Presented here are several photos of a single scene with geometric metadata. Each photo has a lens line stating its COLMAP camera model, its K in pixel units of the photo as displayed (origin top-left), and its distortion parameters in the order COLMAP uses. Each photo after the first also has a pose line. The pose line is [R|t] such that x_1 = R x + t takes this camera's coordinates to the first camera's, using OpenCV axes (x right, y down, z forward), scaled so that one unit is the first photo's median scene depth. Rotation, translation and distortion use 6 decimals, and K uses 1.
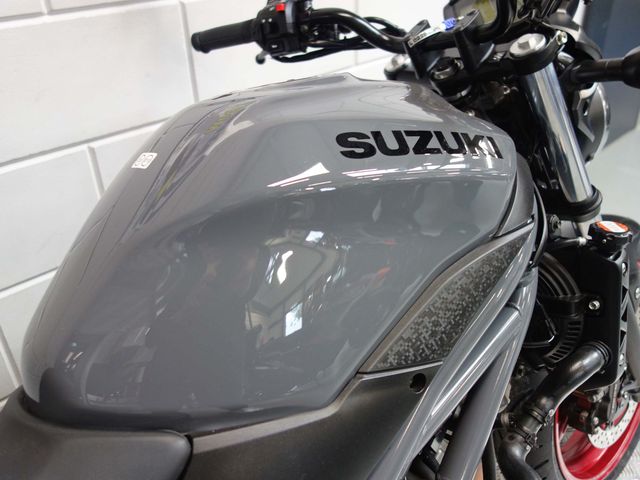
lens RADIAL K [[558.0, 0, 309.2], [0, 558.0, 239.3], [0, 0, 1]] dist [0.009798, 0.005156]
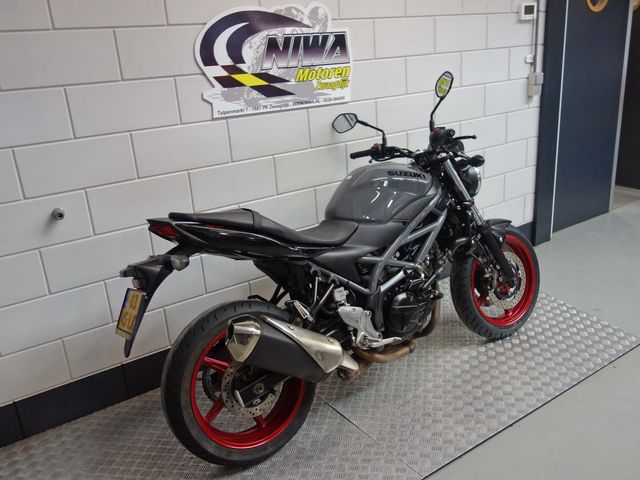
lens RADIAL K [[558.0, 0, 309.2], [0, 558.0, 239.3], [0, 0, 1]] dist [0.009798, 0.005156]
pose [[0.984799, 0.024307, -0.171991, 0.141264], [-0.060659, 0.975948, -0.209394, 0.907573], [0.162765, 0.216643, 0.962587, -2.295338]]
